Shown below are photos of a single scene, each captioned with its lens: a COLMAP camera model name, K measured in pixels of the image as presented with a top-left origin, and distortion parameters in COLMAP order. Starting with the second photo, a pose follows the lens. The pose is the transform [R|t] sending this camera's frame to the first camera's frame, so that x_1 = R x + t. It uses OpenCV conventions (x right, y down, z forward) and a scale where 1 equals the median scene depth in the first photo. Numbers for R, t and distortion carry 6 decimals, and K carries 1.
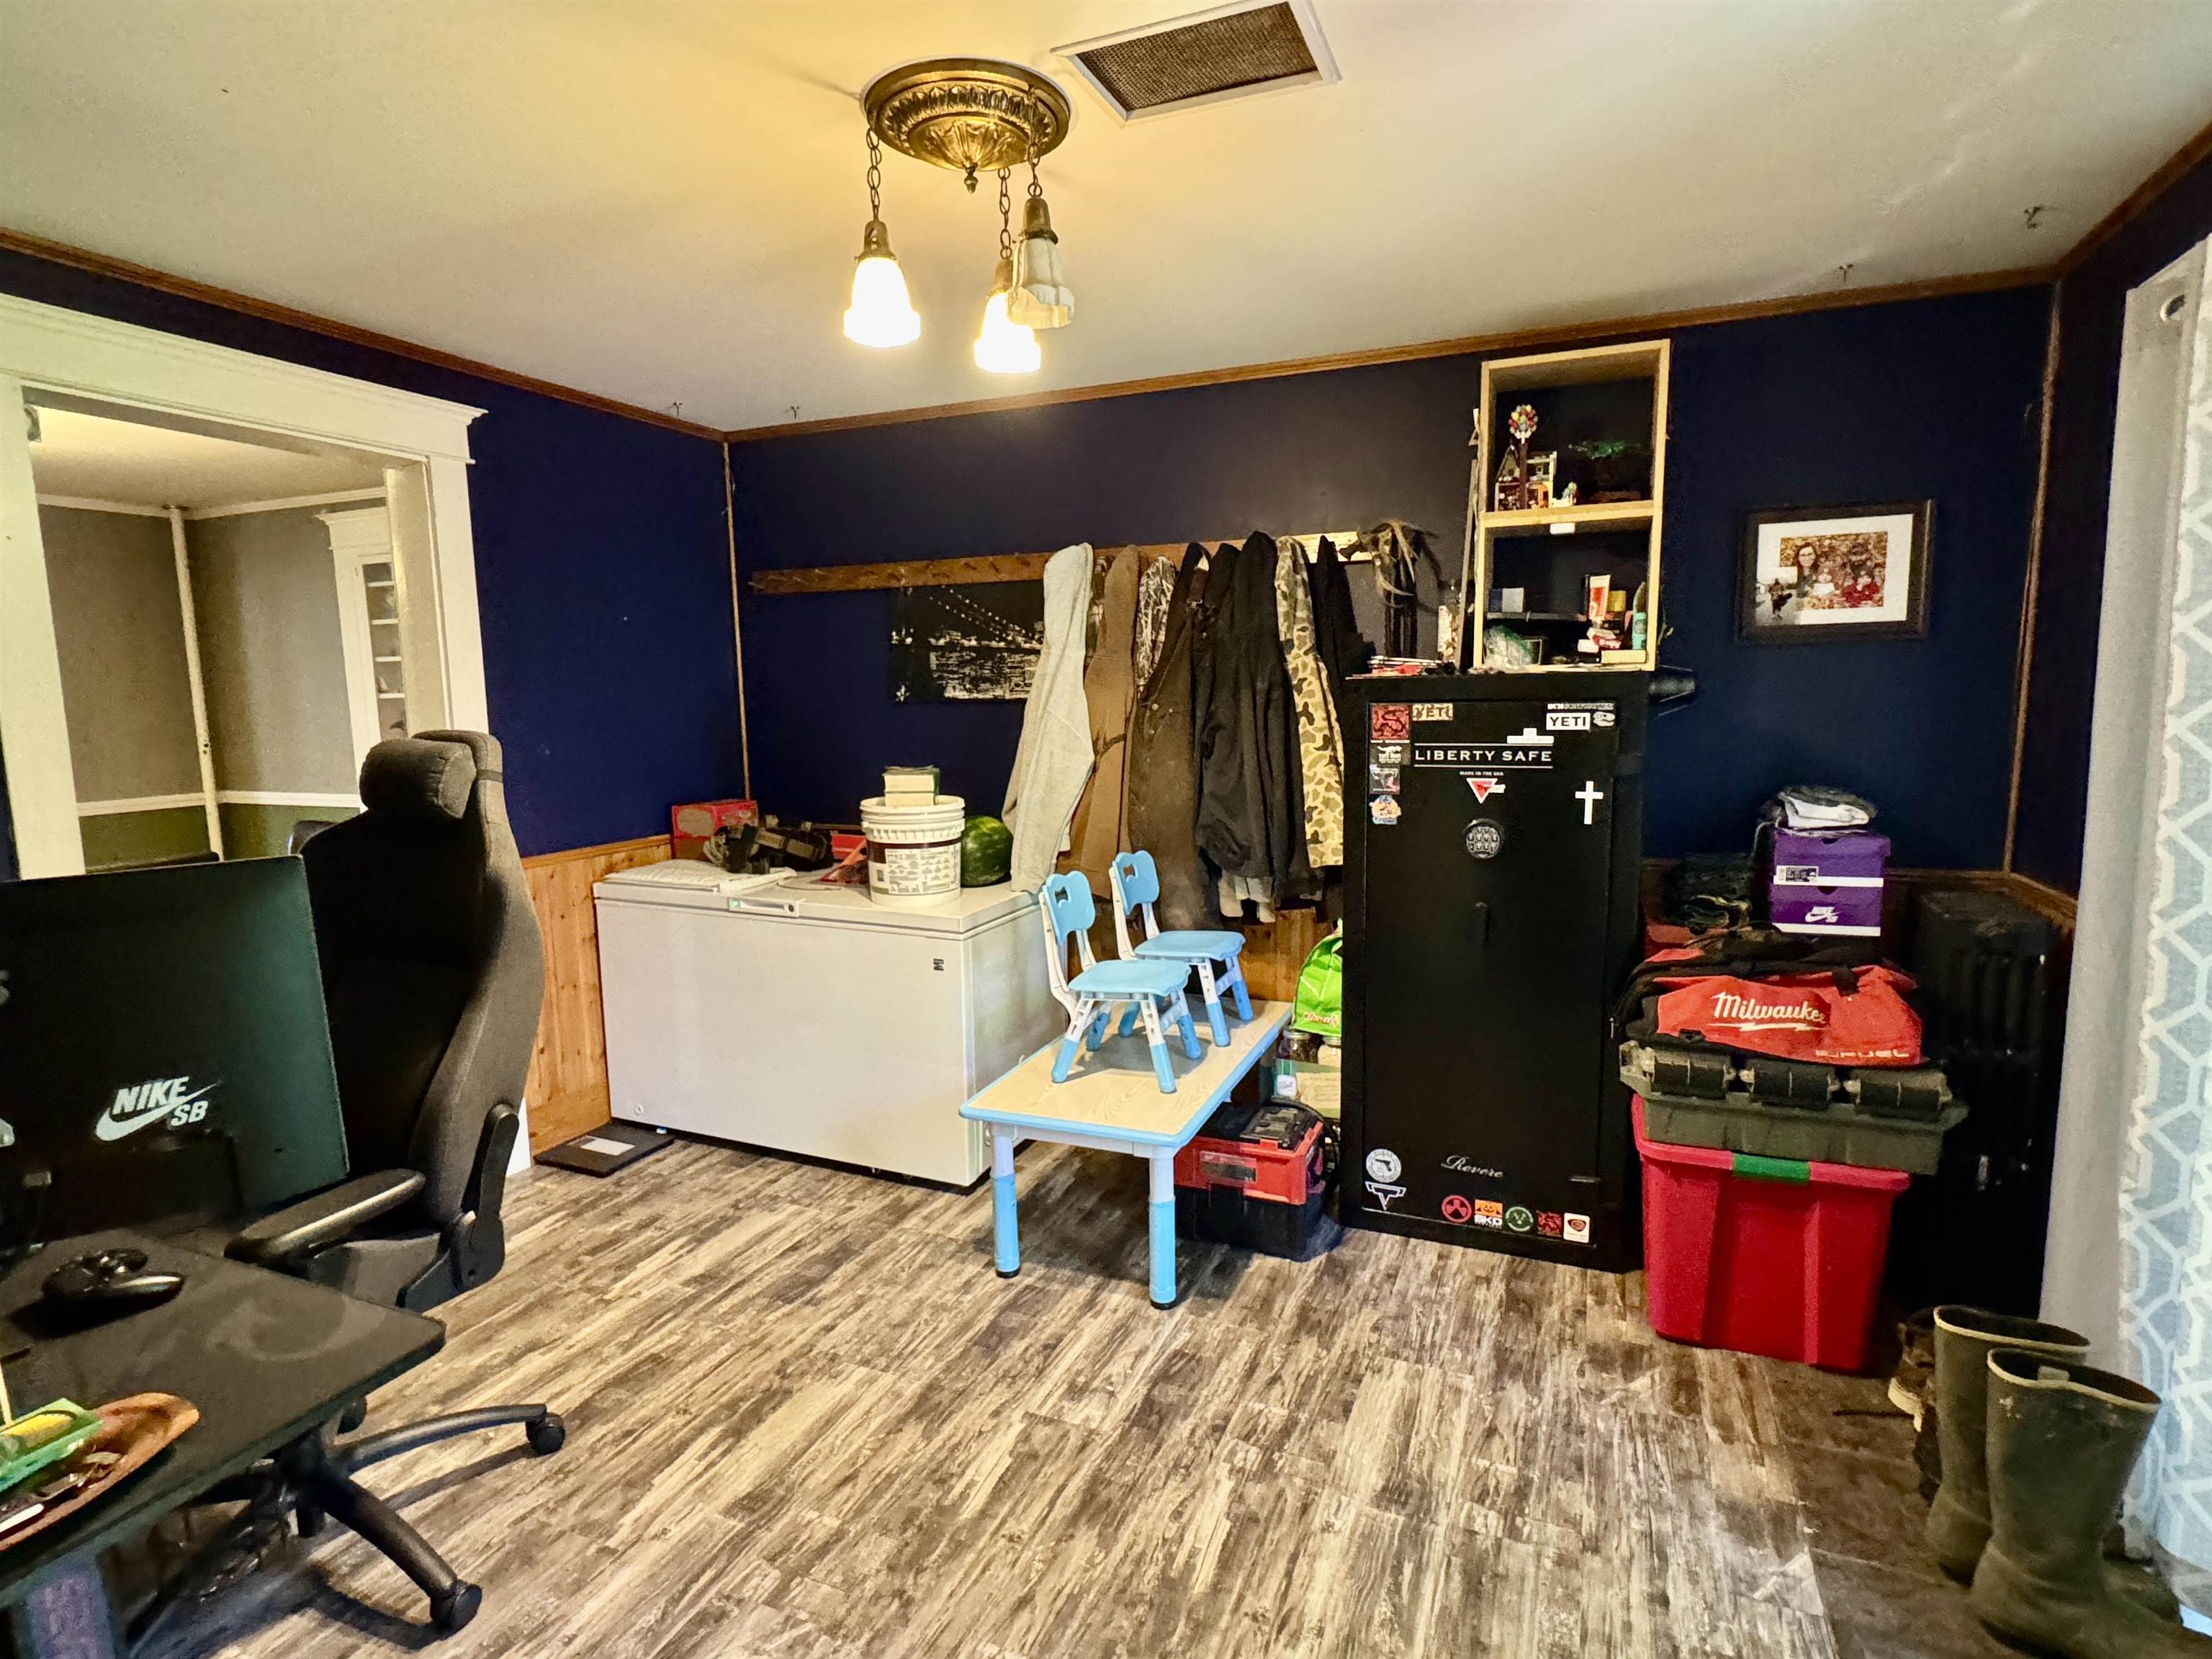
lens RADIAL K [[1139.5, 0, 1106.0], [0, 1139.5, 829.5], [0, 0, 1]] dist [0.000370, 0.002159]
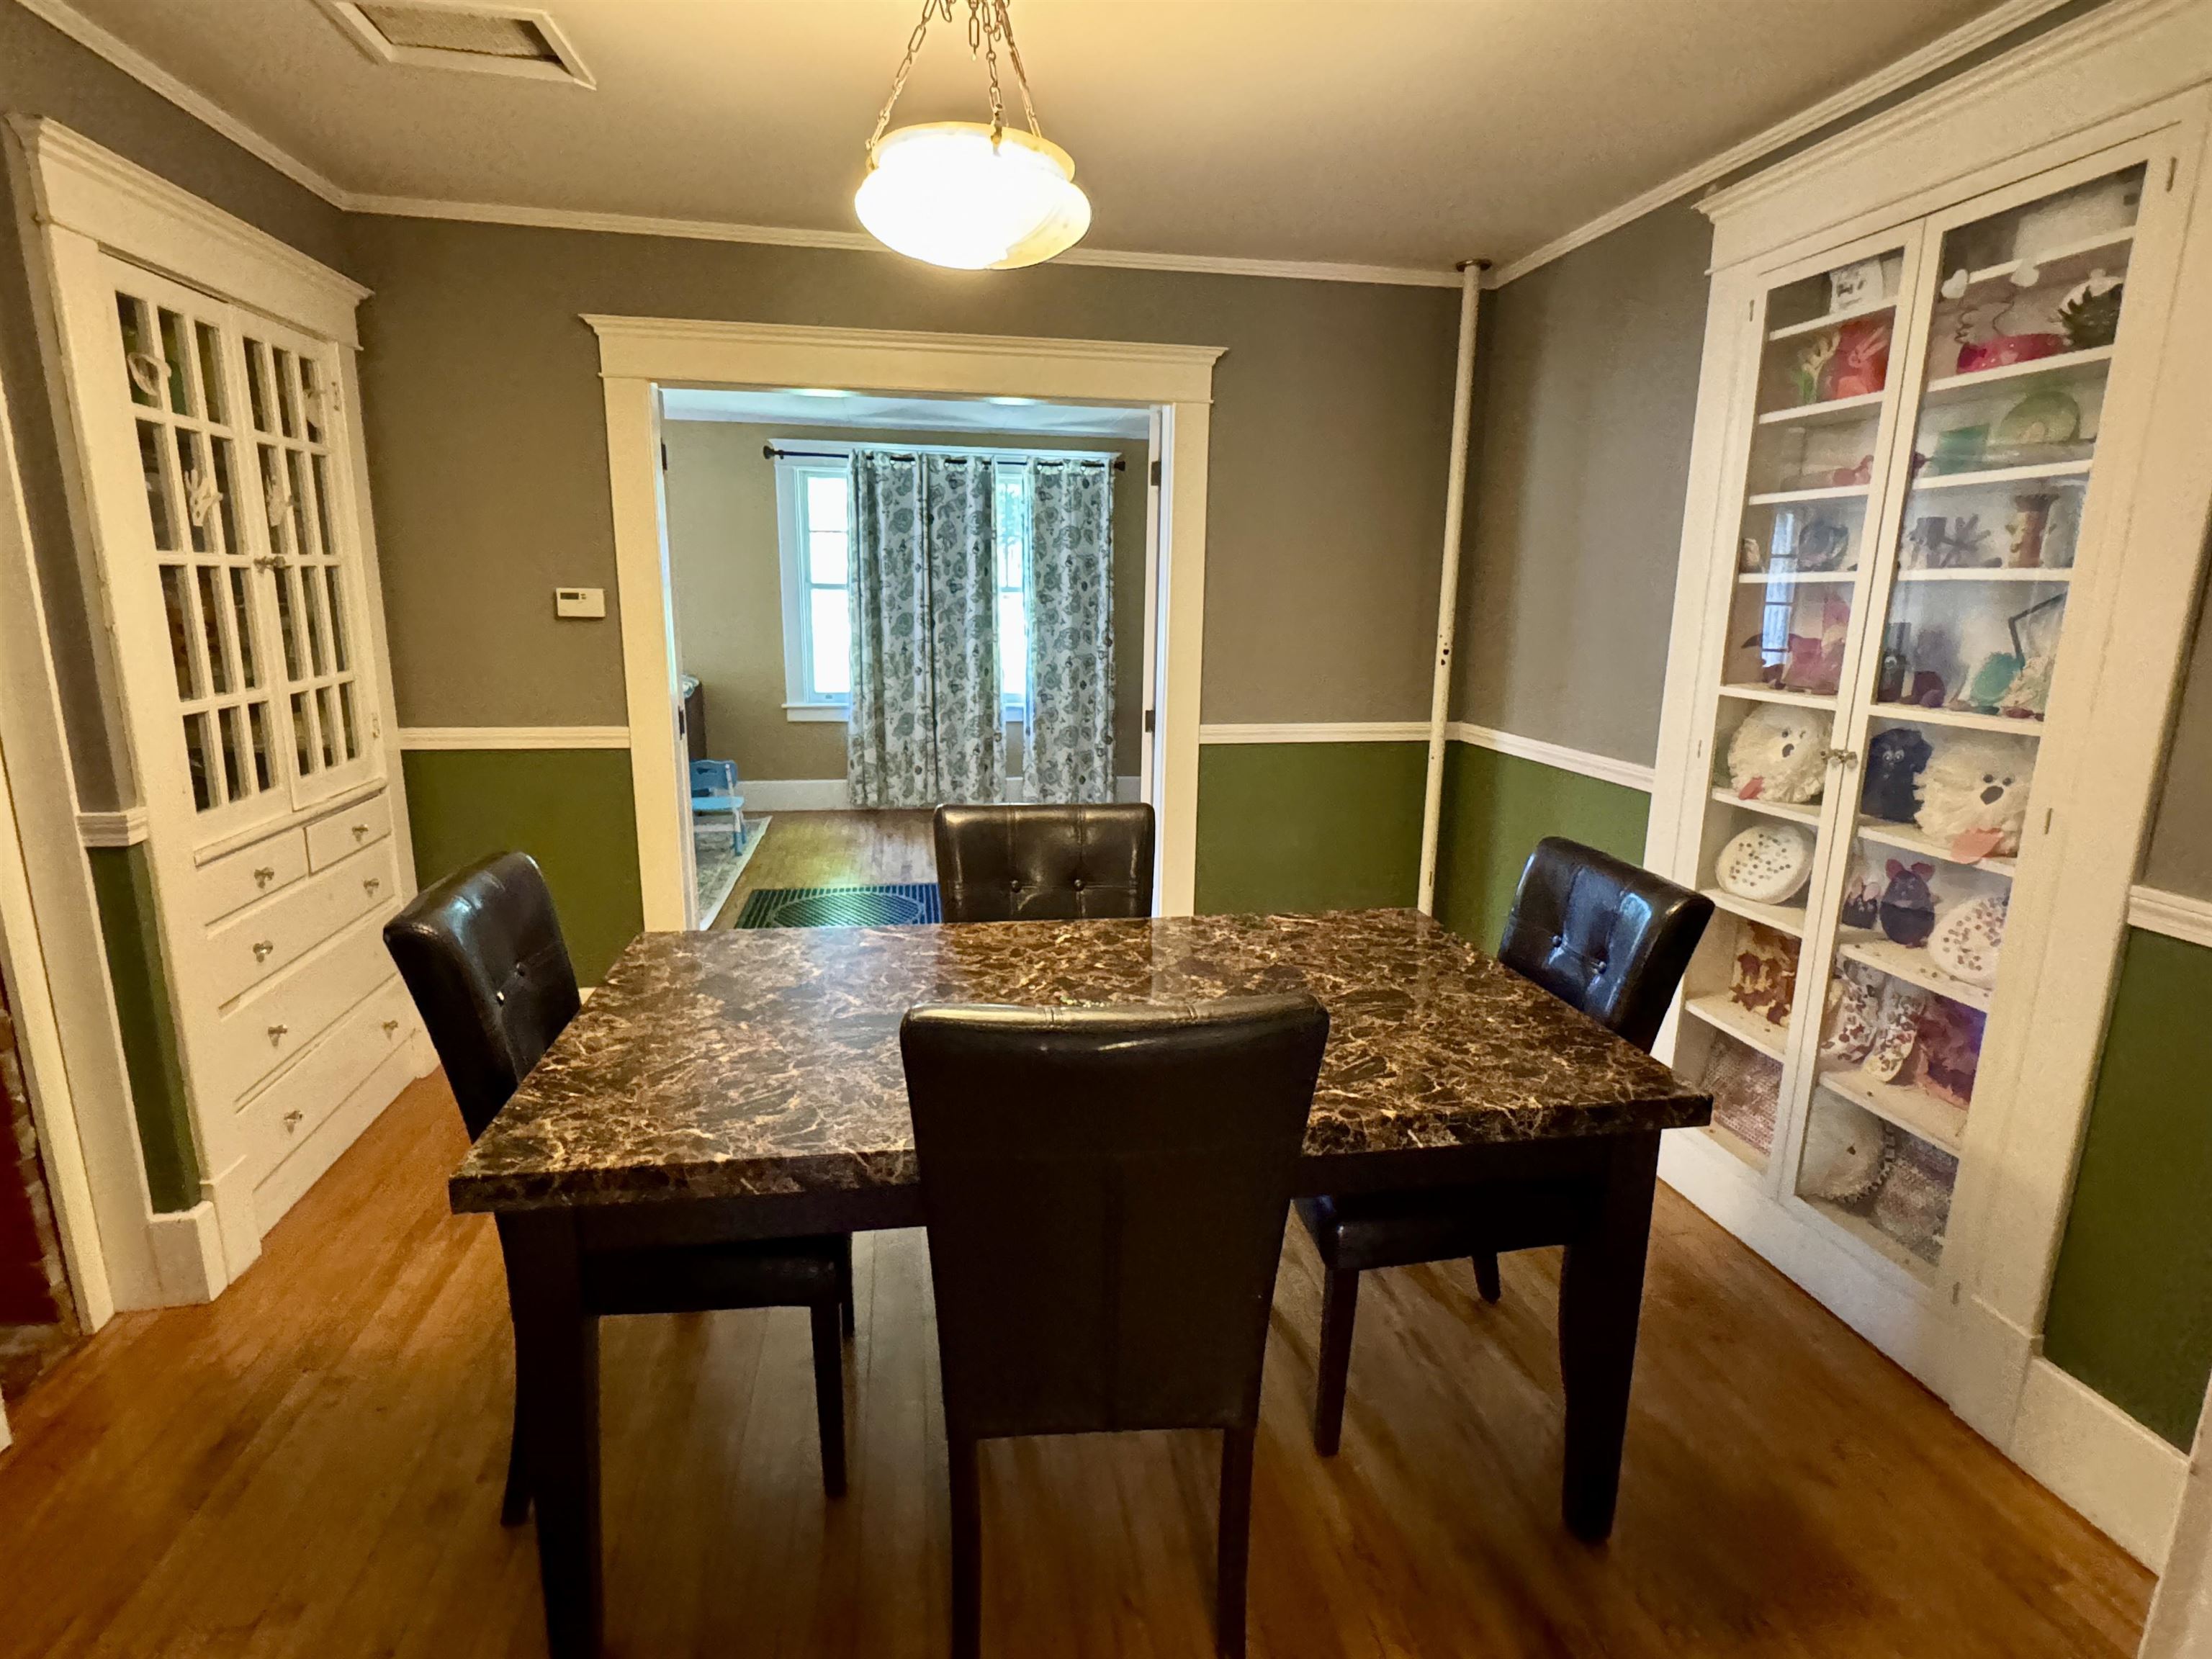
lens RADIAL K [[1139.5, 0, 1106.0], [0, 1139.5, 829.5], [0, 0, 1]] dist [0.000370, 0.002159]
pose [[0.546171, 0.202176, -0.812910, -0.357114], [-0.129088, 0.979159, 0.156792, -0.052136], [0.827667, 0.019301, 0.560887, 0.491897]]
